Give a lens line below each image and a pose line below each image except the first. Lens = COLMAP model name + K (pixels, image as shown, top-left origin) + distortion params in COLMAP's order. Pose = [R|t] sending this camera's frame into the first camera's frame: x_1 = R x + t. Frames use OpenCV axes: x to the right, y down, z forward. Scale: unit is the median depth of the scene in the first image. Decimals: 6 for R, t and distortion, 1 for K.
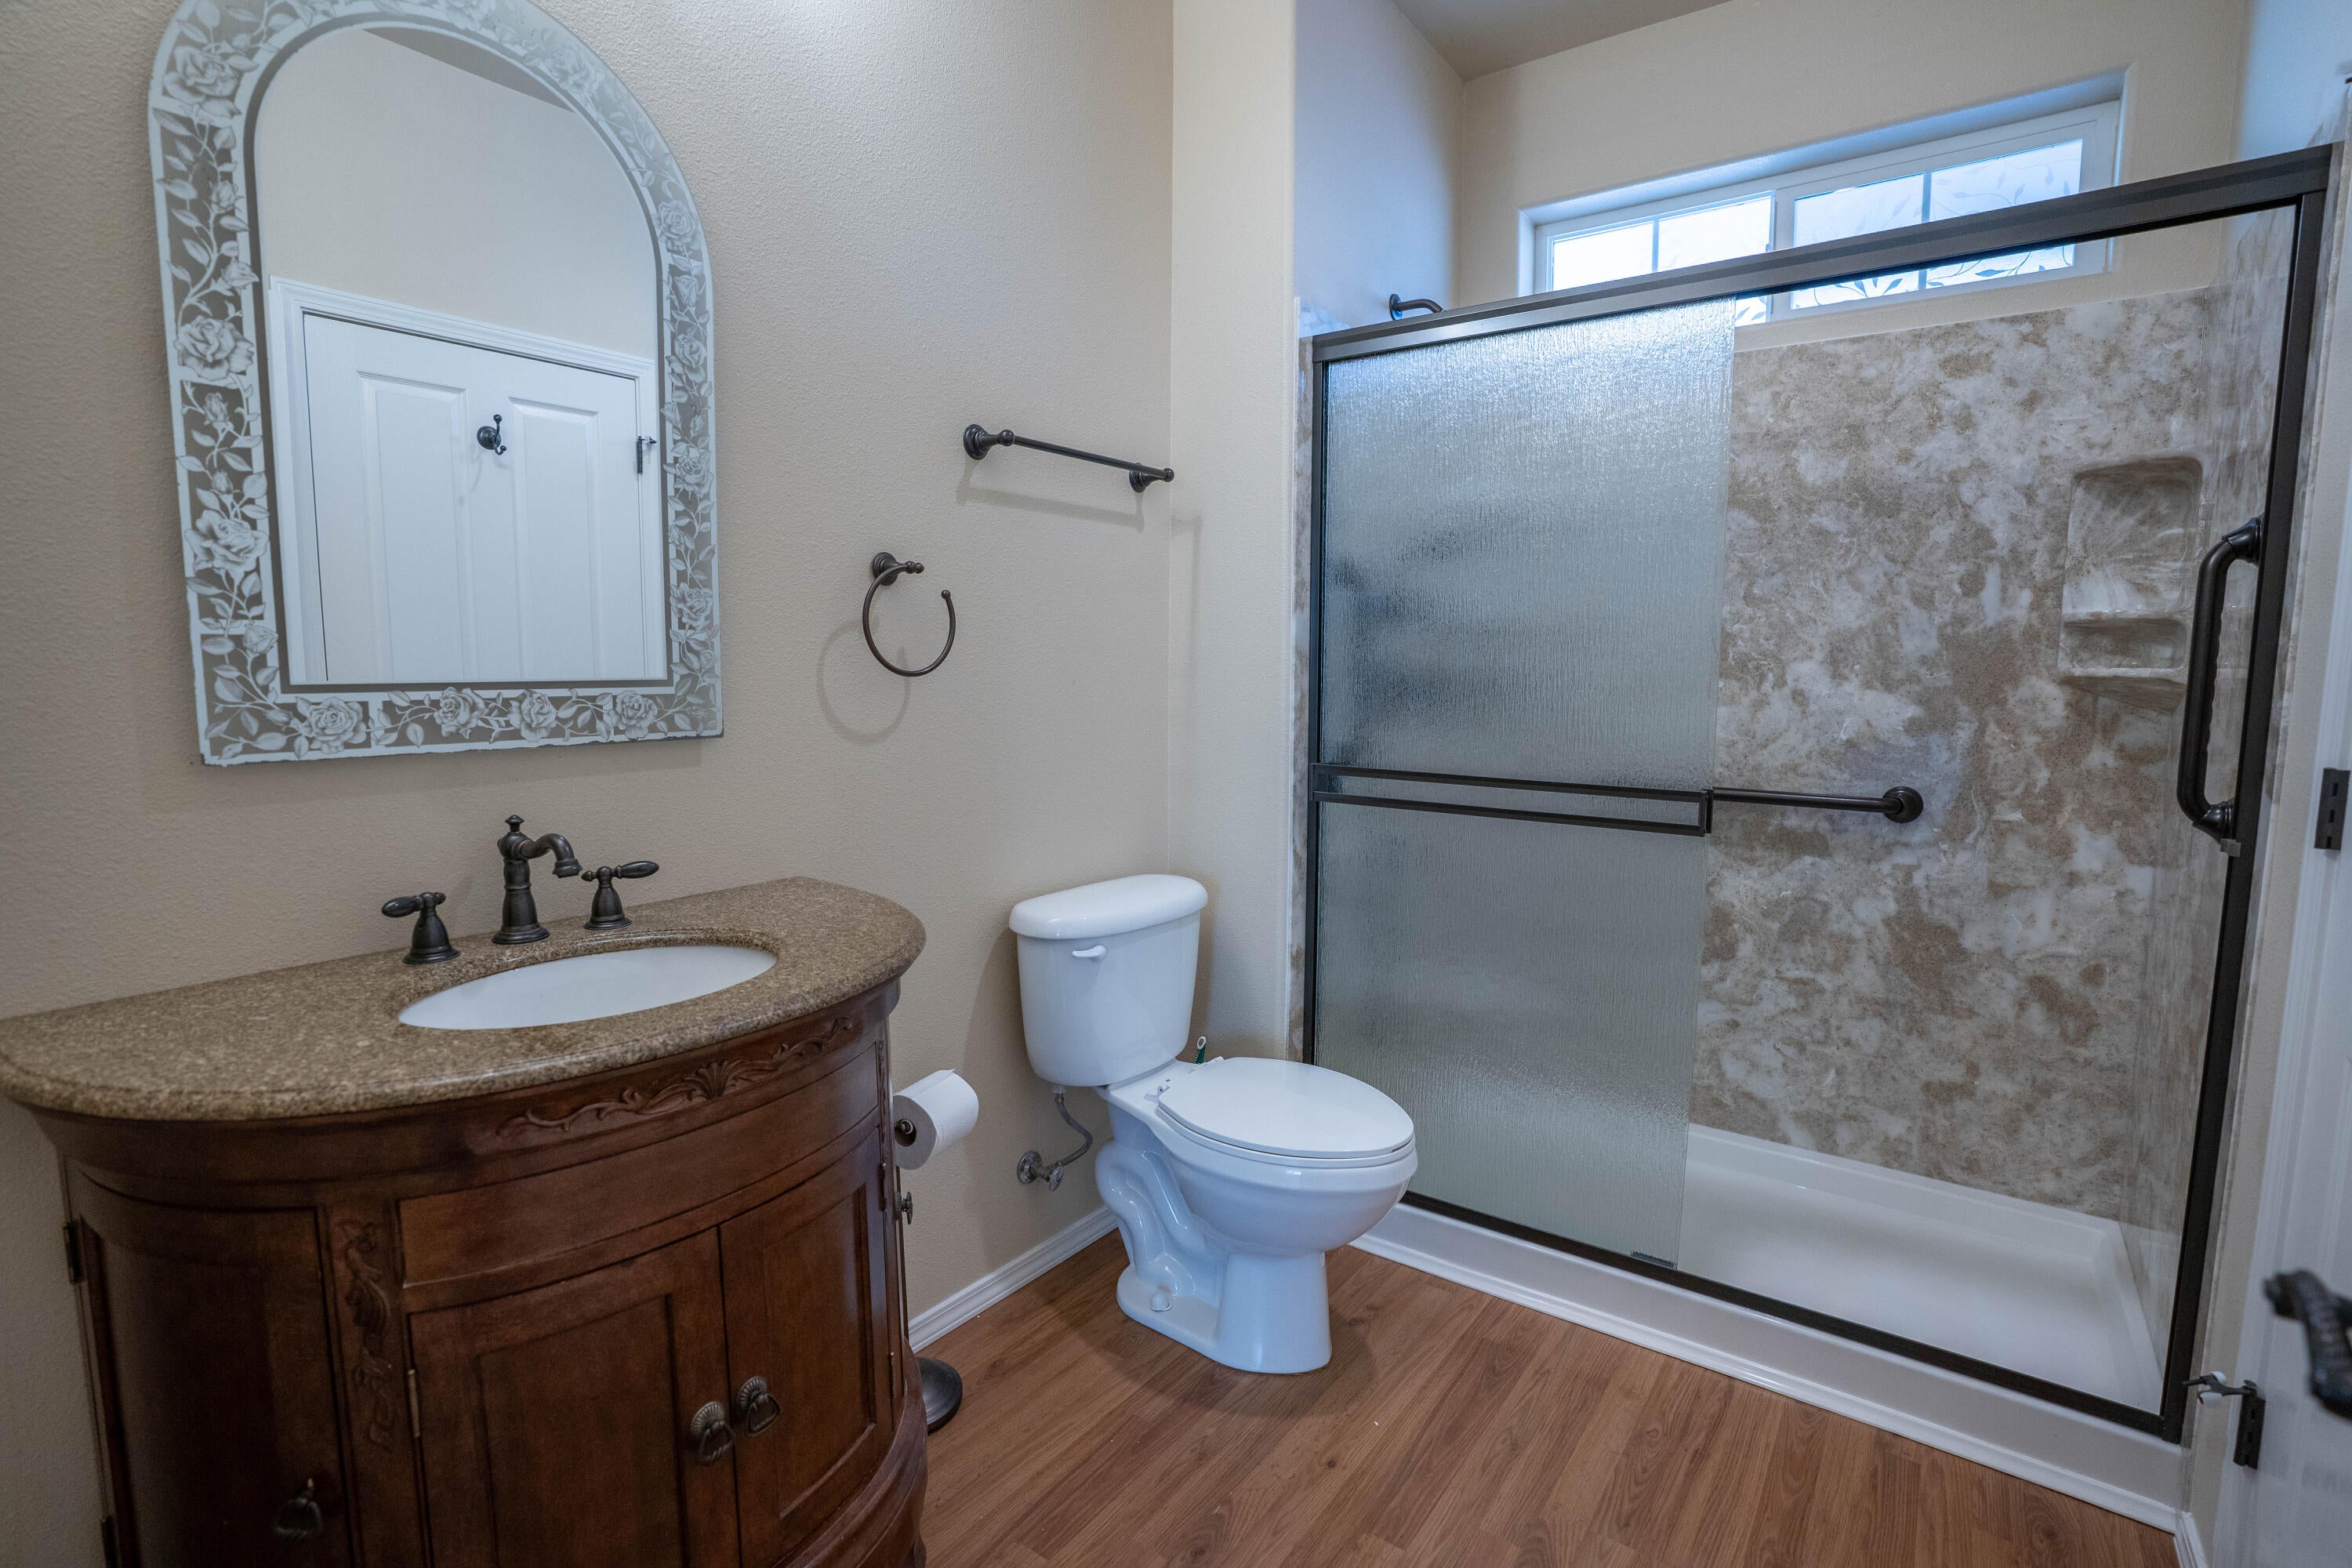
lens RADIAL K [[1137.0, 0, 1176.0], [0, 1137.0, 784.0], [0, 0, 1]] dist [-0.030730, -0.000015]
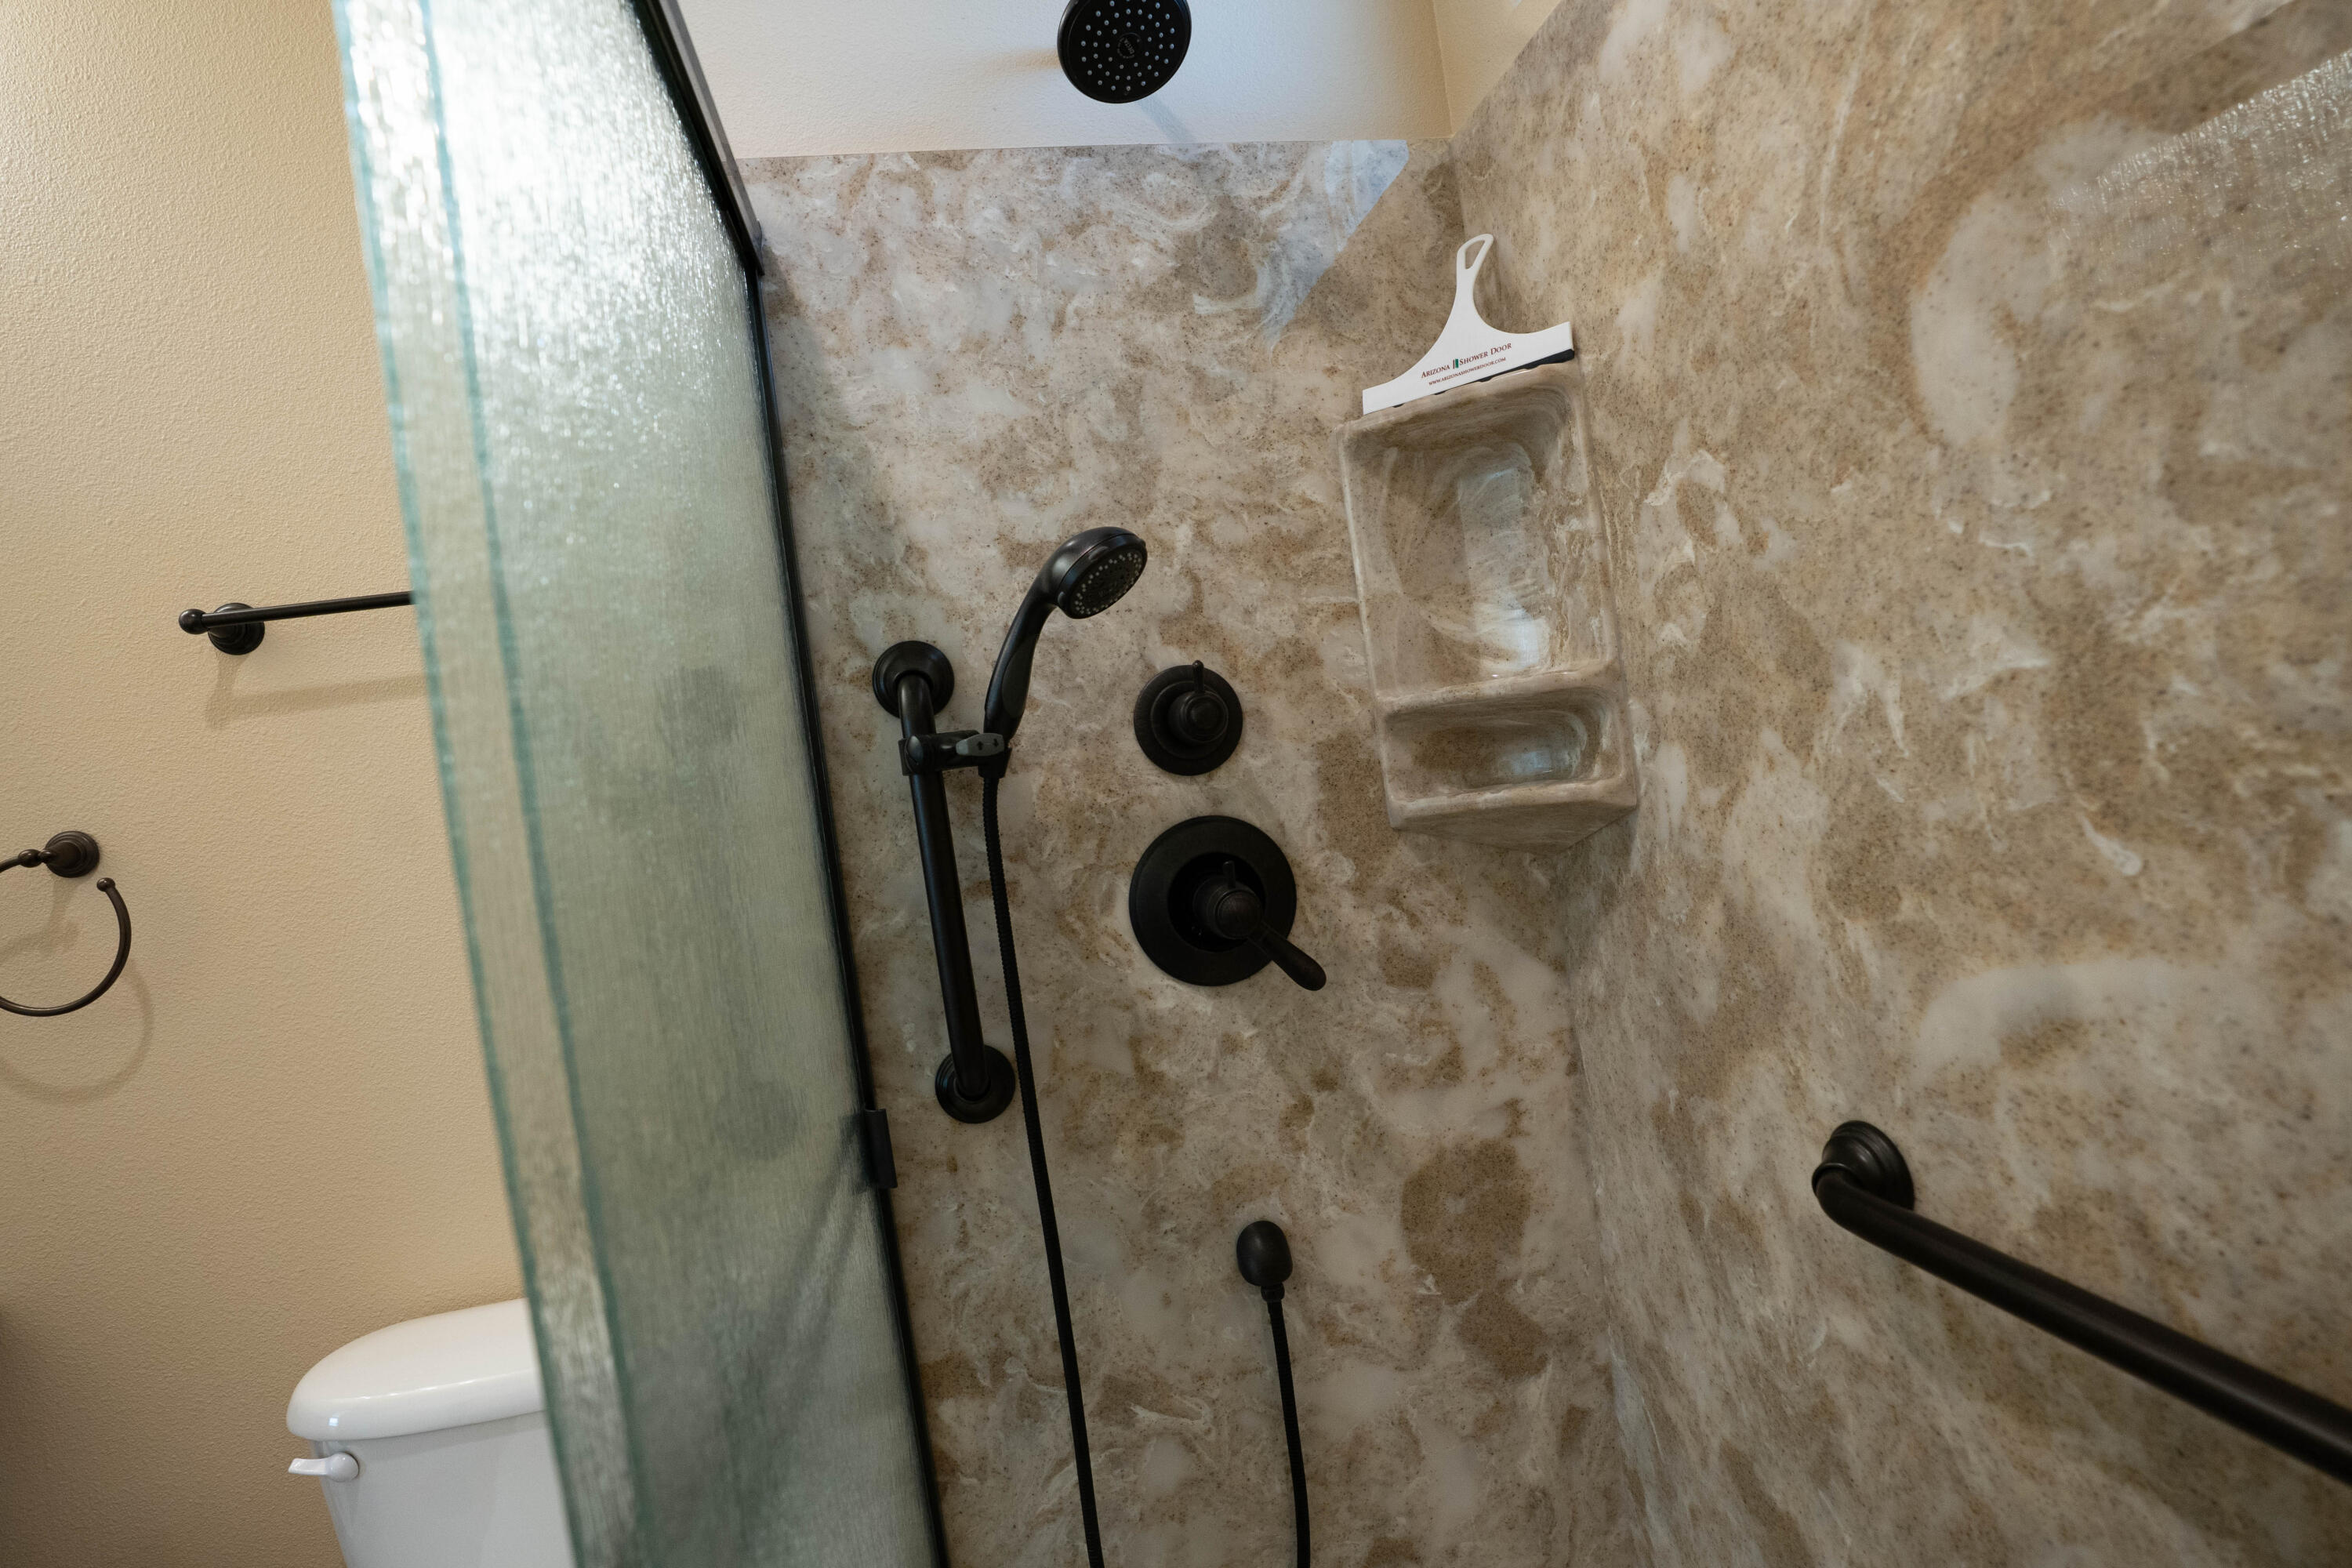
lens RADIAL K [[1137.0, 0, 1176.0], [0, 1137.0, 784.0], [0, 0, 1]] dist [-0.030730, -0.000015]
pose [[0.714505, -0.084880, -0.694463, 0.509978], [0.067125, 0.996351, -0.052716, -0.107618], [0.696403, -0.008950, 0.717595, 0.702237]]
